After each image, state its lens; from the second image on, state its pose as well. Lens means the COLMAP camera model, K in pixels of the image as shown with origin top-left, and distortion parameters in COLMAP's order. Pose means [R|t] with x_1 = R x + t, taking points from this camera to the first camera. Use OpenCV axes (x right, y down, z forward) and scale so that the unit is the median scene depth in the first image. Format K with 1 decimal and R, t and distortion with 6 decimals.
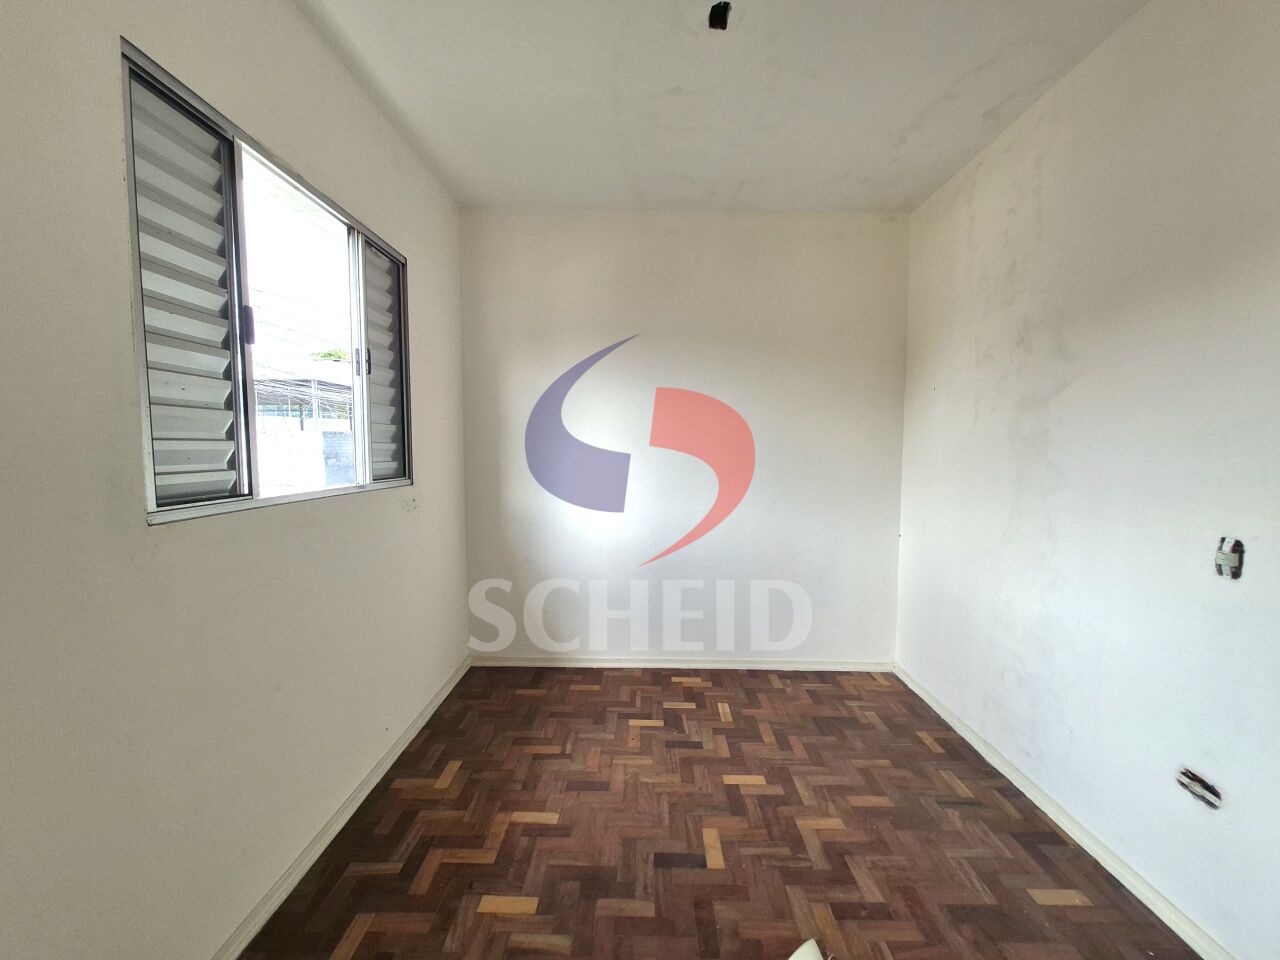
lens RADIAL K [[500.0, 0, 643.8], [0, 500.0, 479.8], [0, 0, 1]] dist [0.004299, -0.003430]
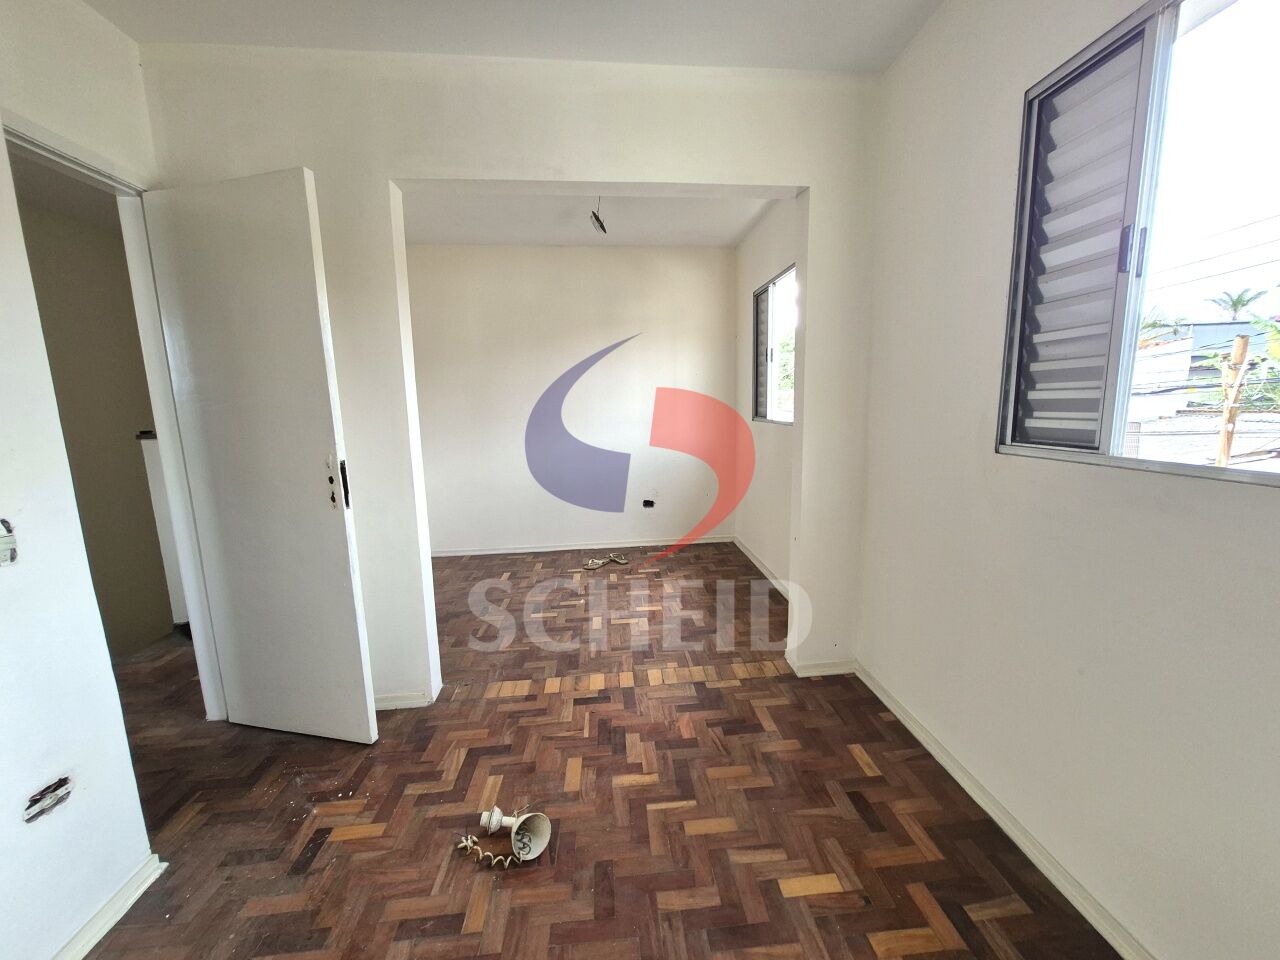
lens RADIAL K [[500.0, 0, 649.6], [0, 500.0, 479.2], [0, 0, 1]] dist [0.004299, -0.003430]
pose [[-0.994062, 0.033200, -0.103622, 0.110111], [0.010398, 0.976940, 0.213261, -0.117007], [0.108313, 0.210917, -0.971485, 1.792413]]
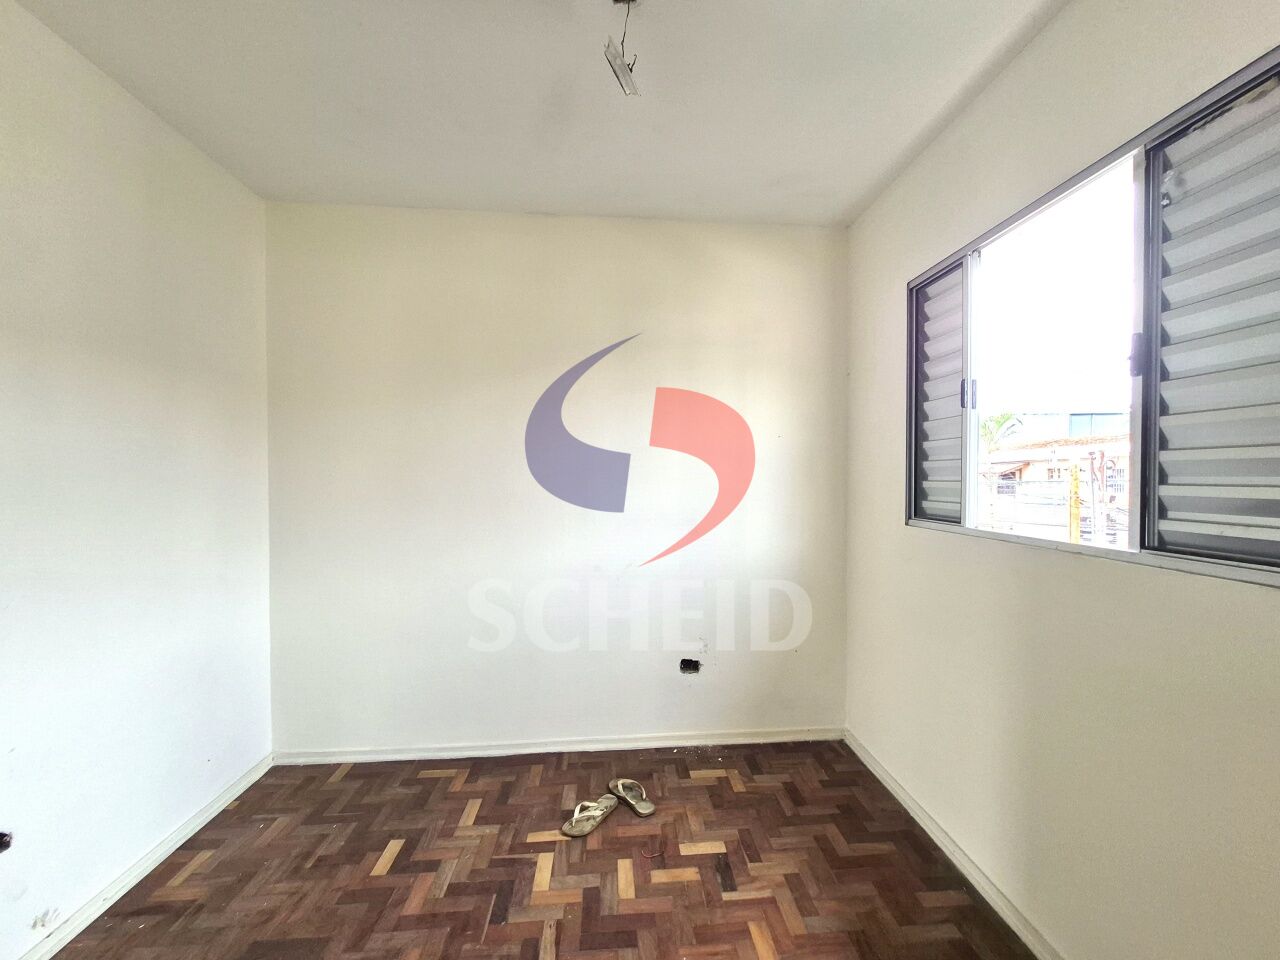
lens RADIAL K [[500.0, 0, 640.8], [0, 500.0, 480.0], [0, 0, 1]] dist [0.004299, -0.003430]
pose [[-0.996713, -0.004686, -0.080875, 0.109168], [-0.010432, 0.997438, 0.070772, -0.096682], [0.080337, 0.071384, -0.994208, 1.347473]]
